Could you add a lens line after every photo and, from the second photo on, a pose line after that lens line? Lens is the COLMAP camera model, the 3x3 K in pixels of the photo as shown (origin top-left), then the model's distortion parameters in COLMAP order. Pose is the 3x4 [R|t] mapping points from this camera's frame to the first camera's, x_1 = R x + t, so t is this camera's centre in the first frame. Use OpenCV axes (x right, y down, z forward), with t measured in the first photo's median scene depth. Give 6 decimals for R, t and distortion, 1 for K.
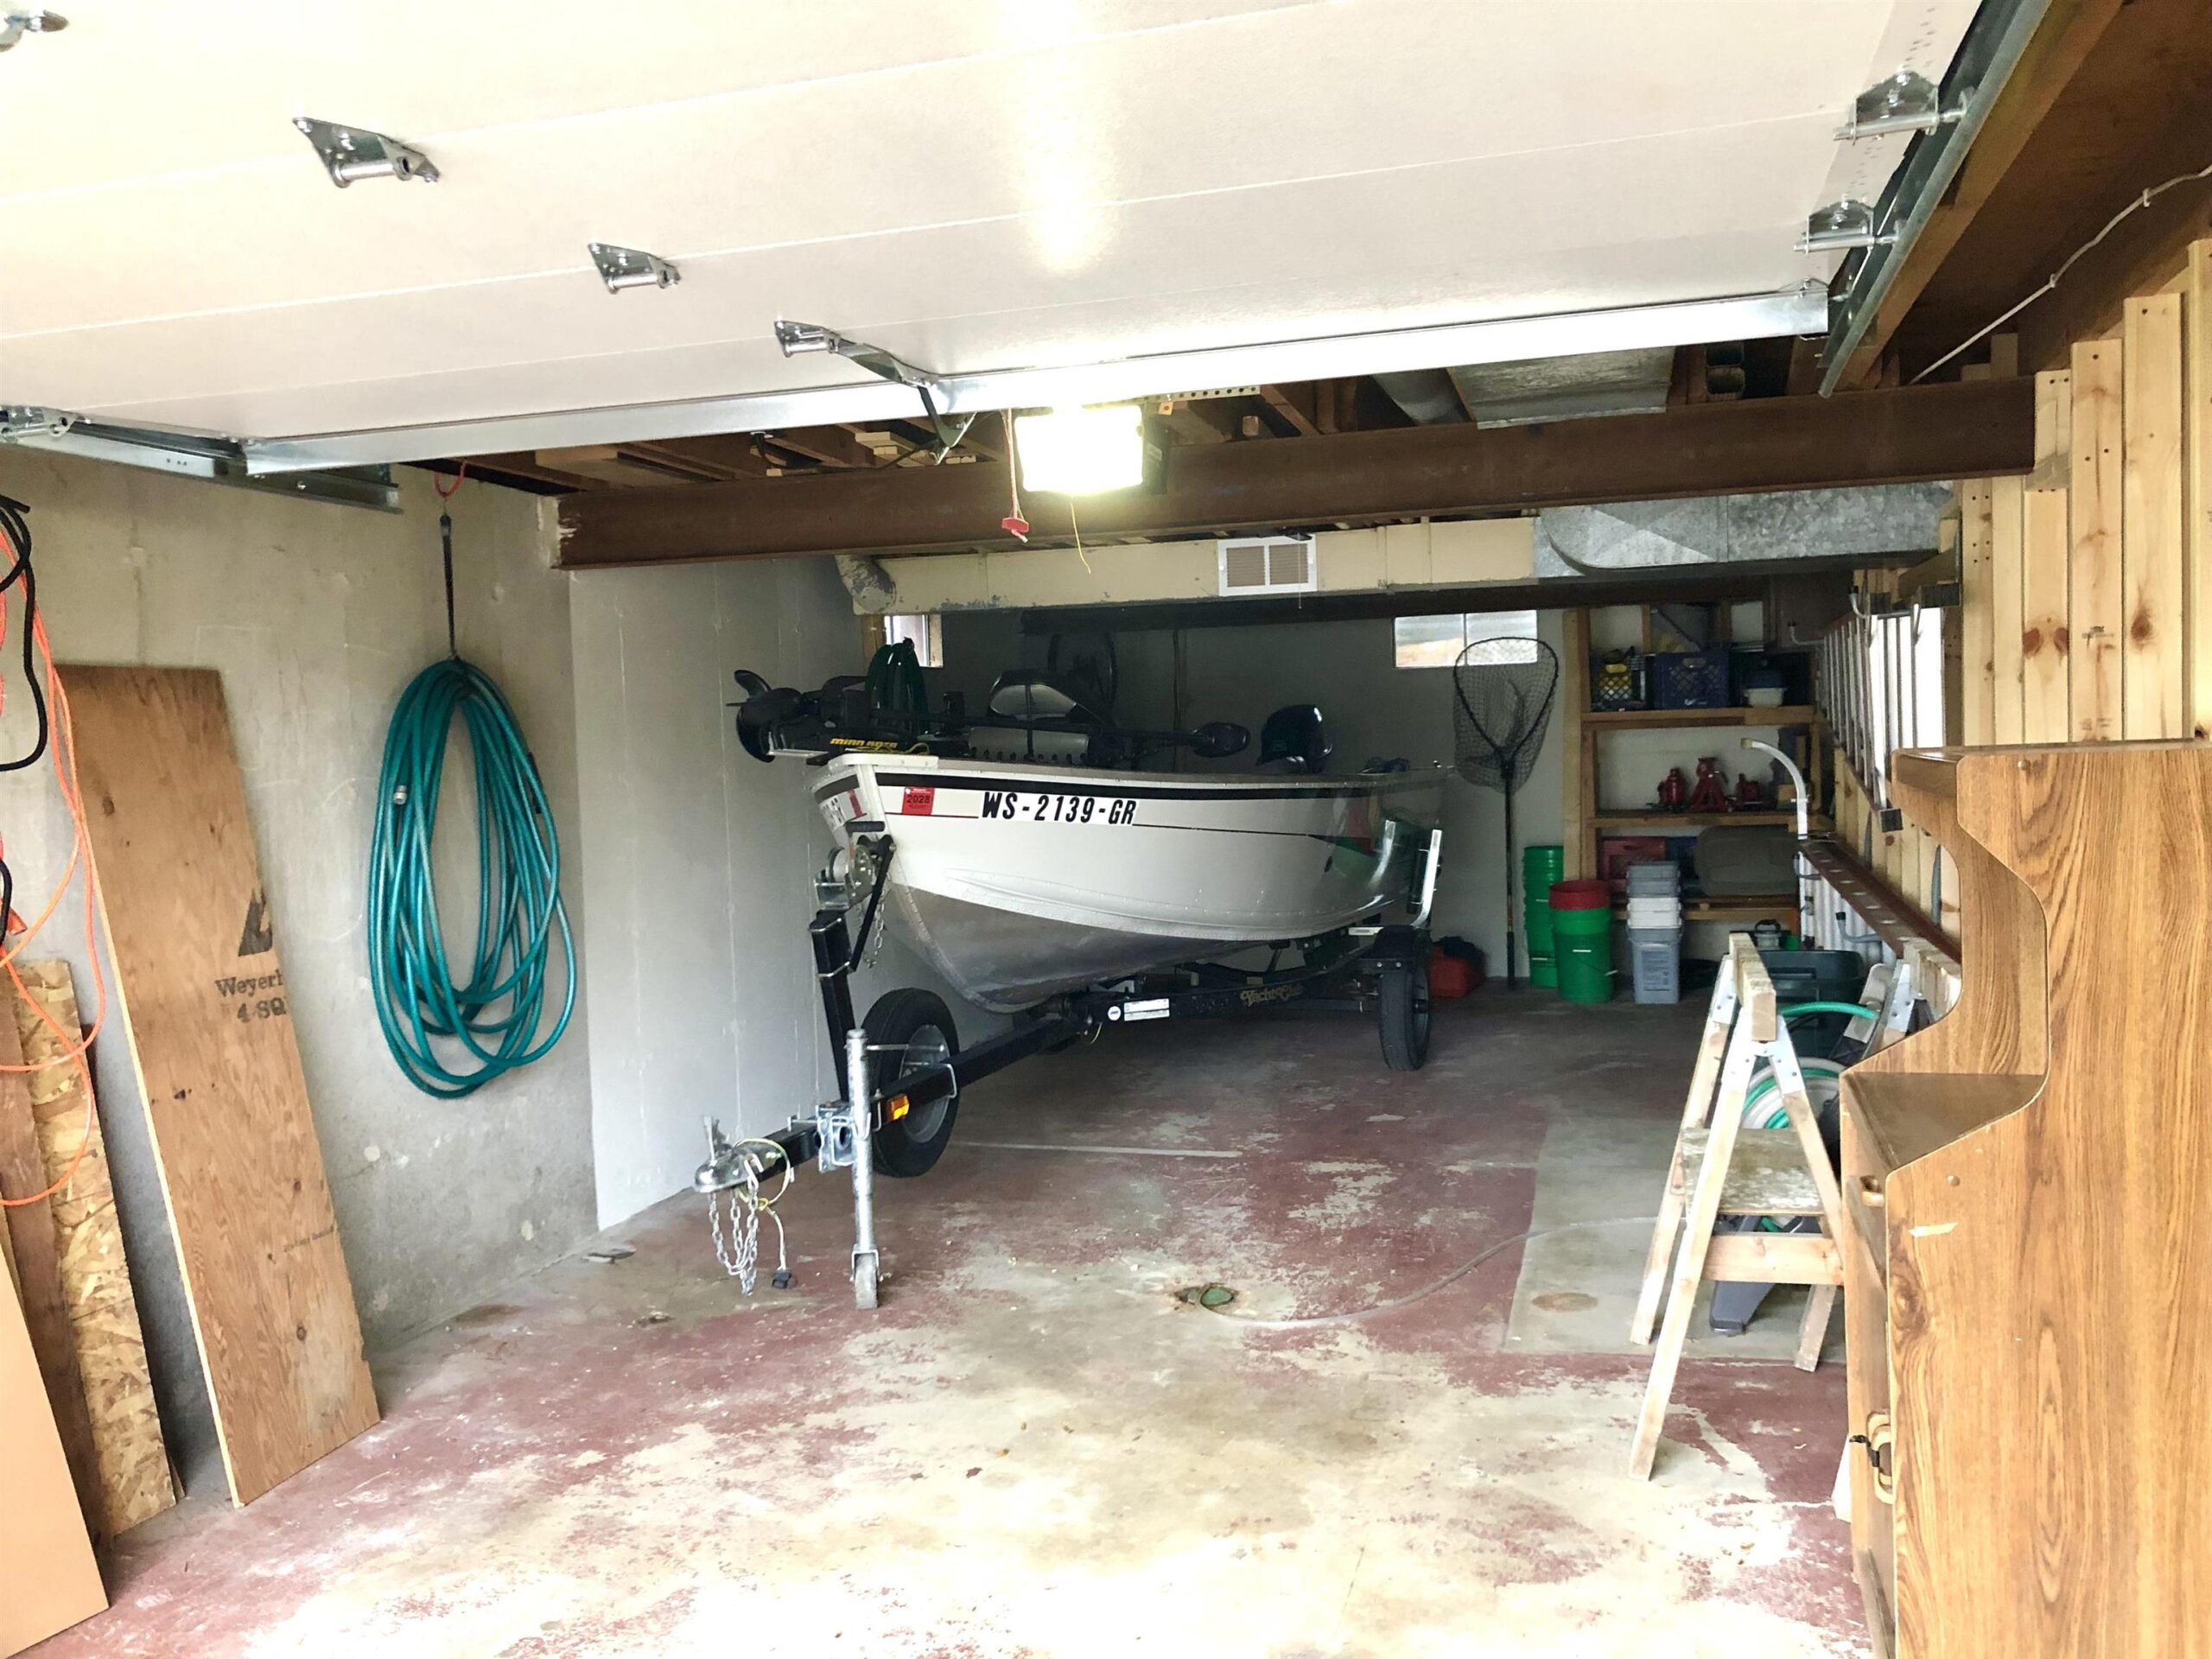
lens RADIAL K [[1805.8, 0, 1116.9], [0, 1805.8, 824.8], [0, 0, 1]] dist [0.051360, -0.055874]
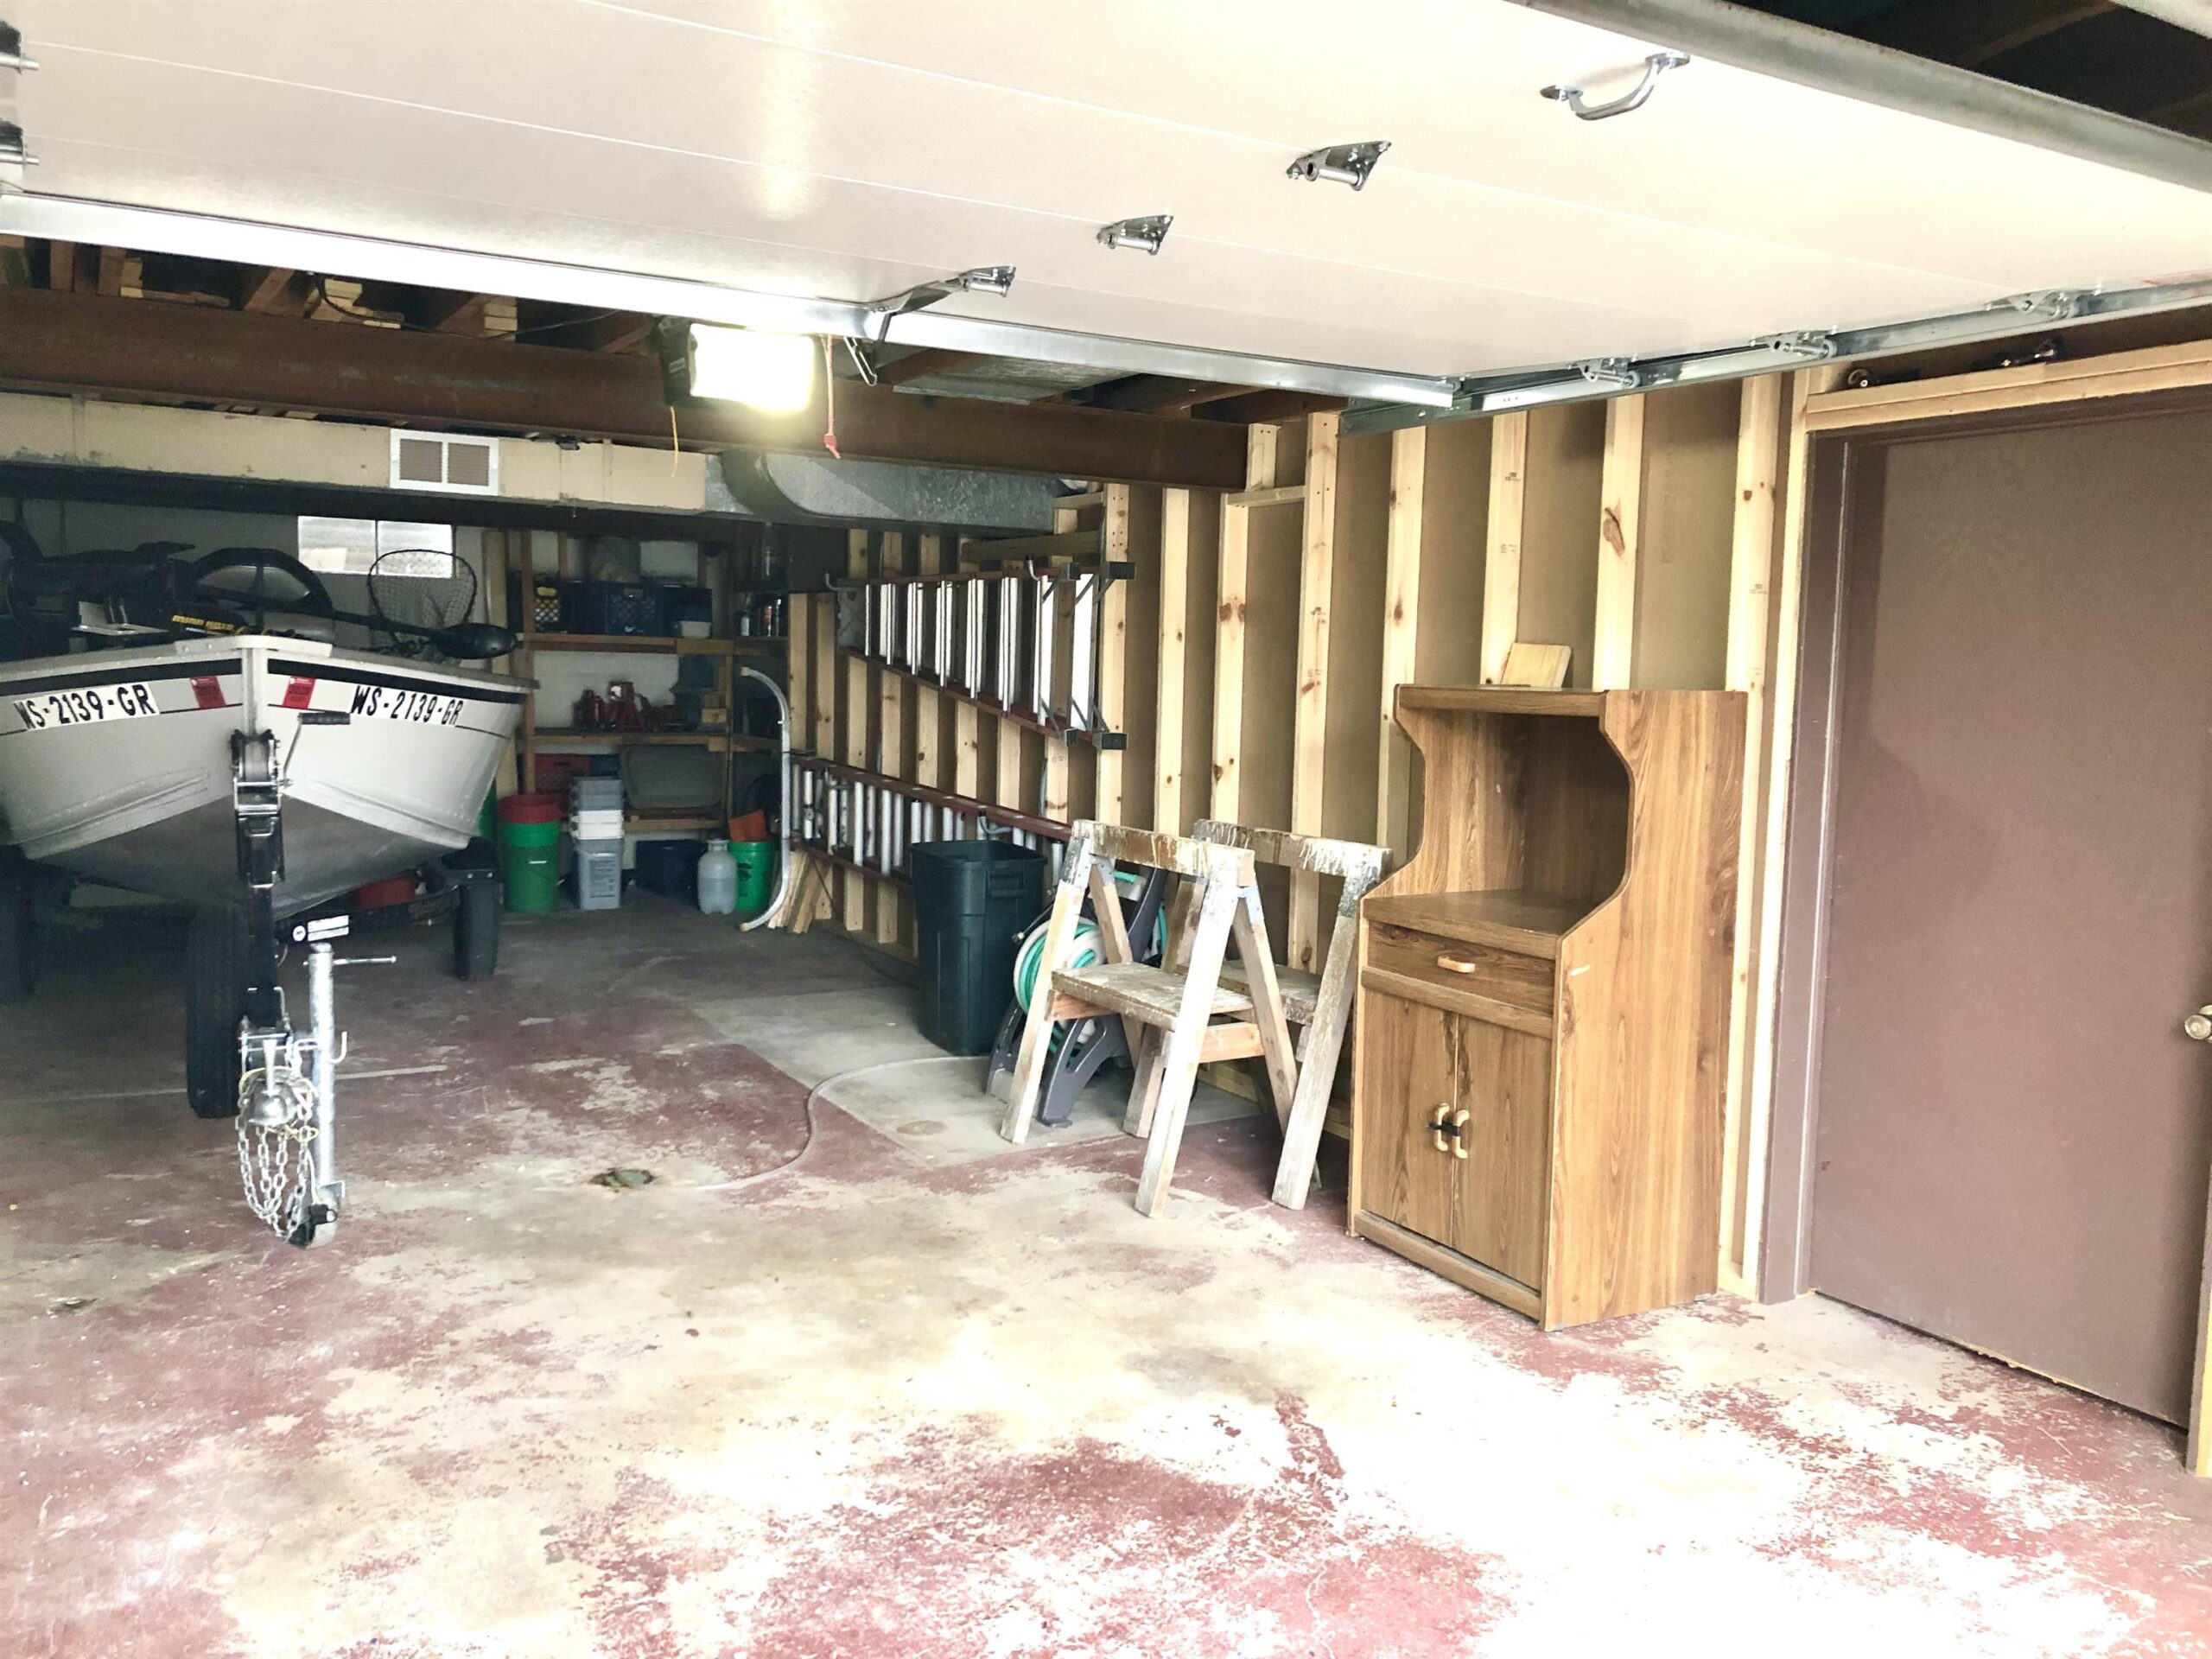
lens RADIAL K [[1805.8, 0, 1121.2], [0, 1805.8, 829.3], [0, 0, 1]] dist [0.051360, -0.055874]
pose [[0.679570, -0.016283, 0.733430, -0.590416], [-0.013204, 0.999320, 0.034420, 0.021905], [-0.733492, -0.033075, 0.678893, 0.098034]]
